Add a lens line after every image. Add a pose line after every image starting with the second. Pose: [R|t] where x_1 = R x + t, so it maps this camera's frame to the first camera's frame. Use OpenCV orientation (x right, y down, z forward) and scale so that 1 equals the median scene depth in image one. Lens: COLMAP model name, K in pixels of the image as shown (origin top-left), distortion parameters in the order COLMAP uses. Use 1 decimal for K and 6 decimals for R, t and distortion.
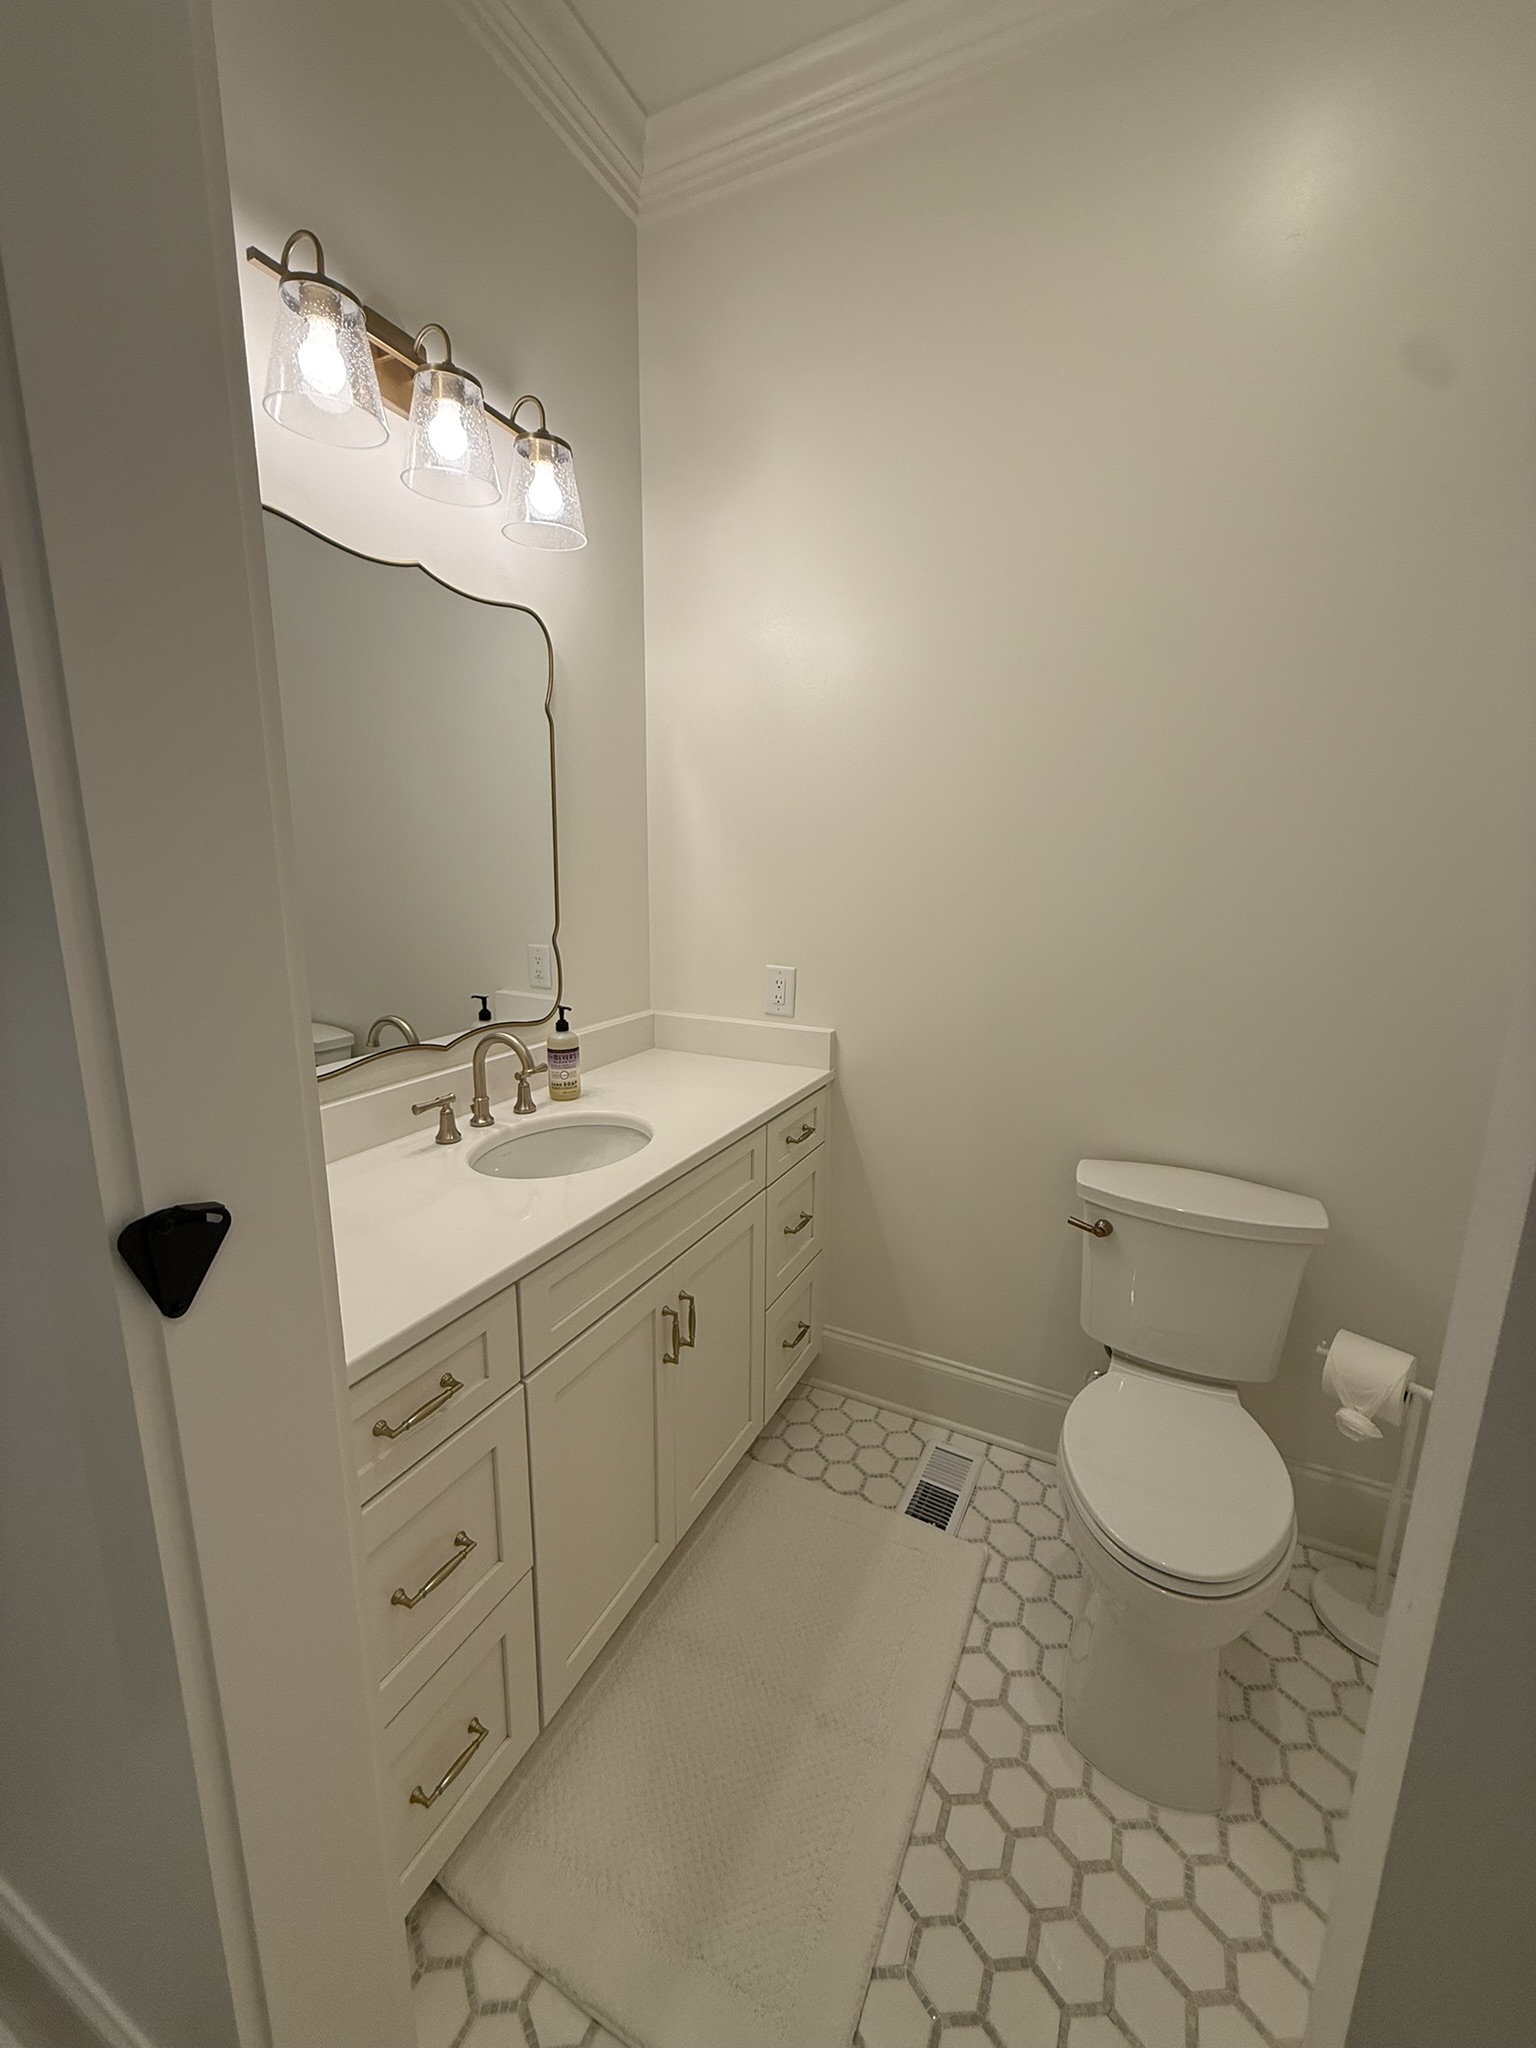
lens RADIAL K [[821.0, 0, 765.9], [0, 821.0, 1029.6], [0, 0, 1]] dist [0.004295, 0.000077]
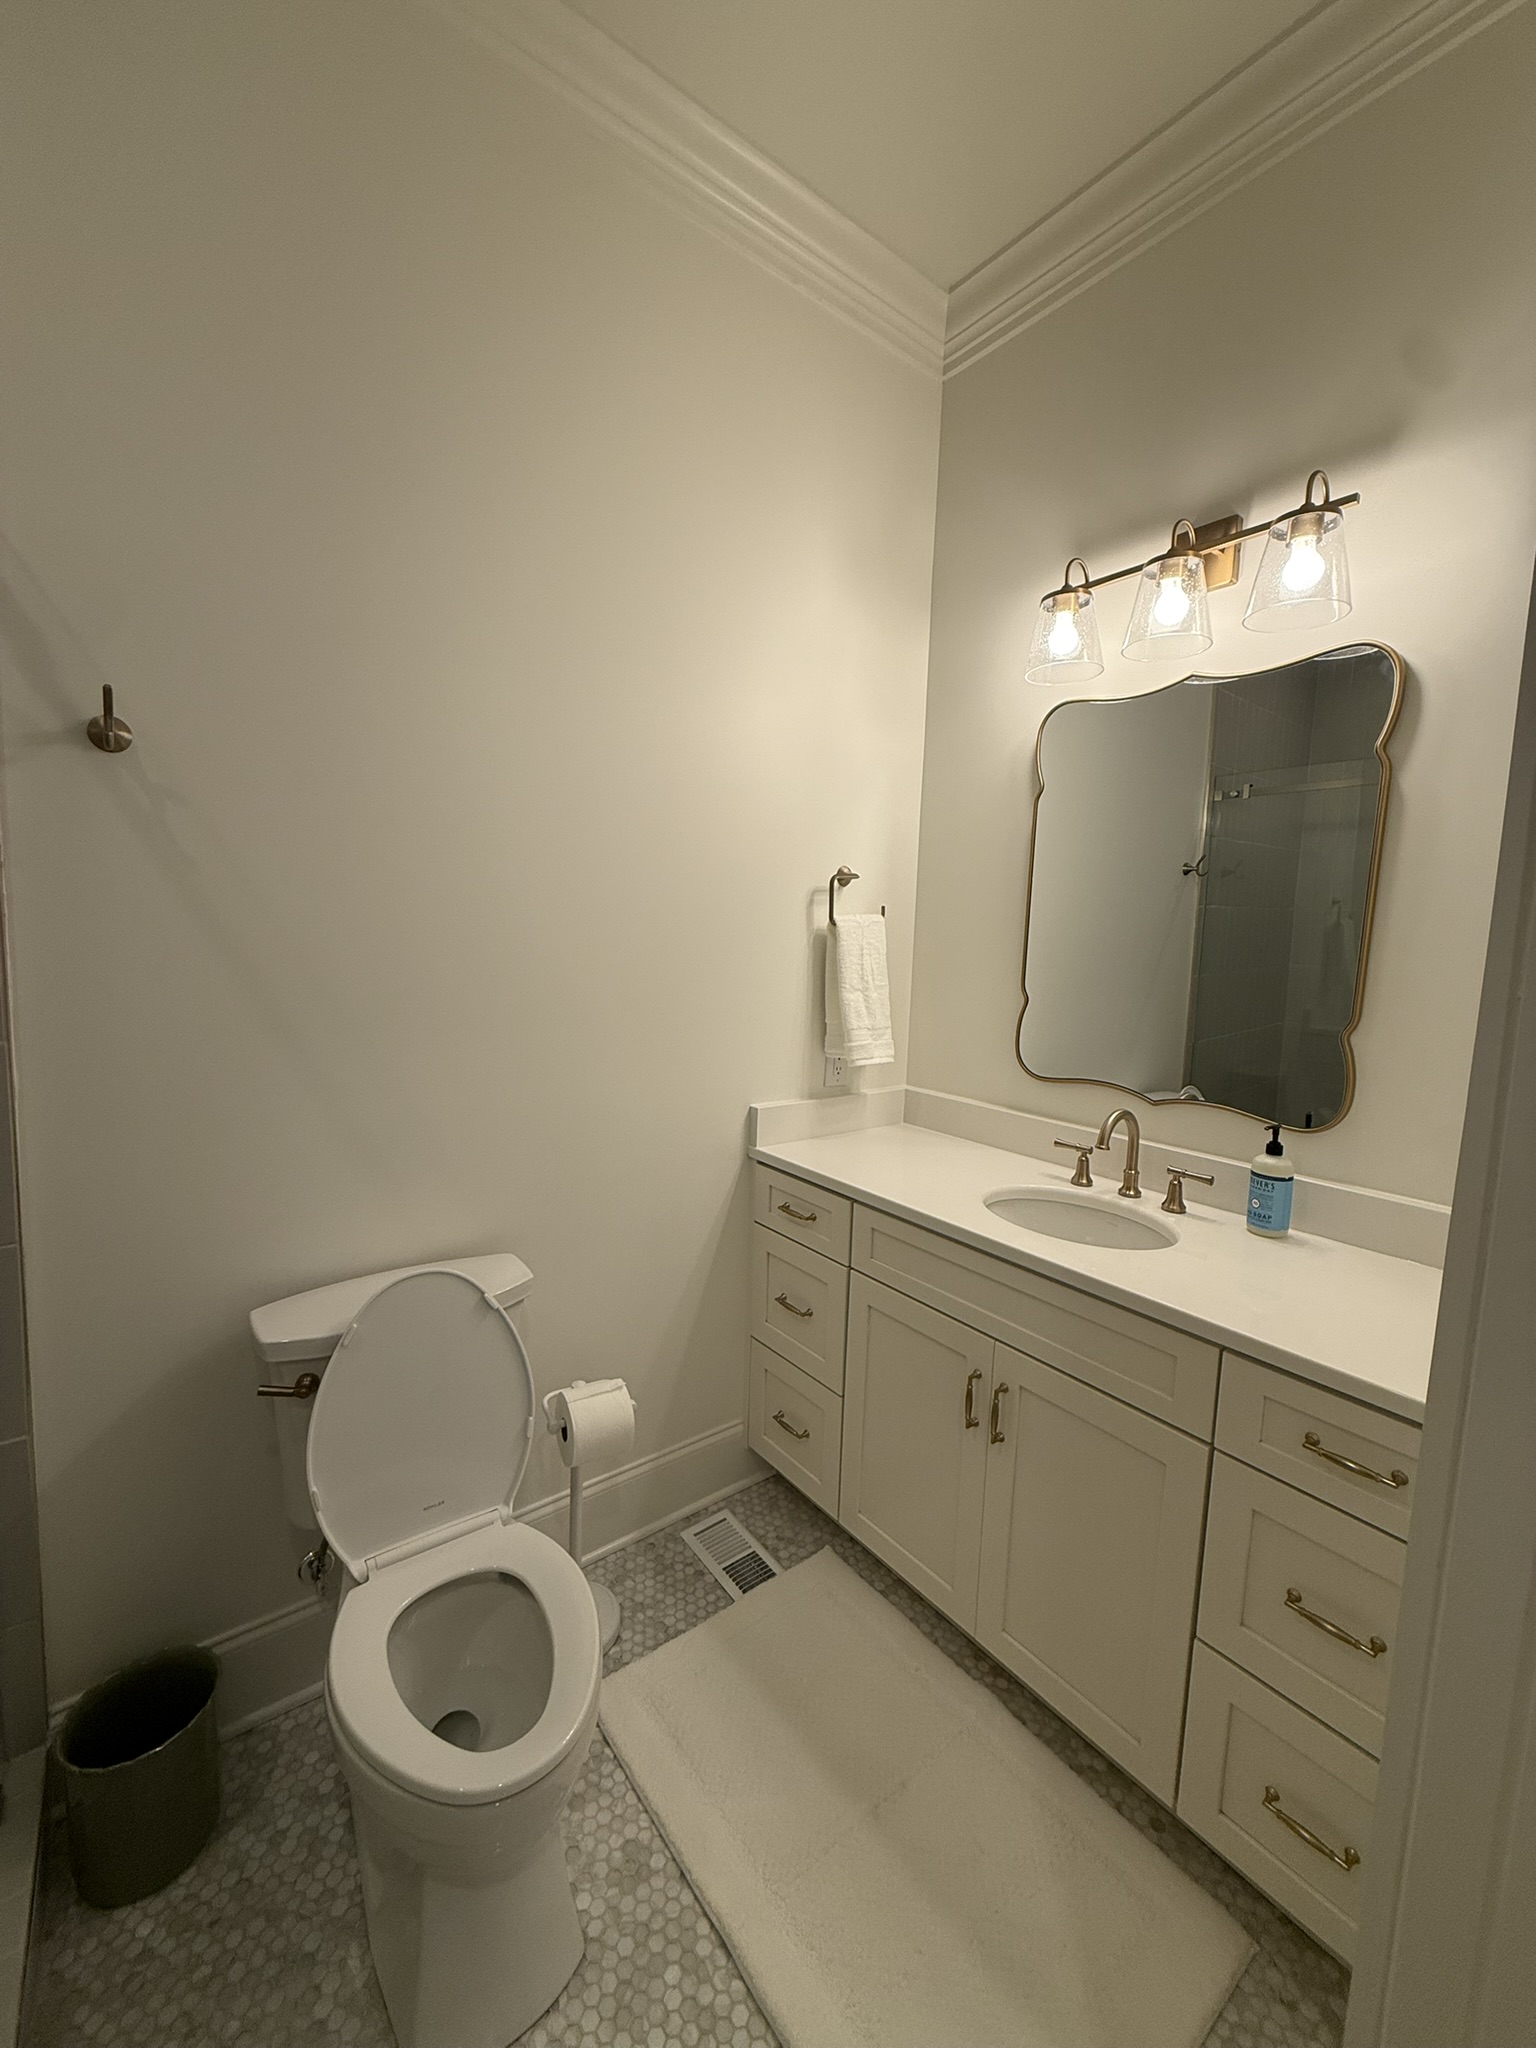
lens RADIAL K [[821.0, 0, 767.0], [0, 821.0, 1022.9], [0, 0, 1]] dist [0.004295, 0.000077]
pose [[-0.444929, 0.064795, -0.893219, 0.881492], [-0.219914, 0.958936, 0.179106, -0.205665], [0.868145, 0.276121, -0.412409, 1.053079]]
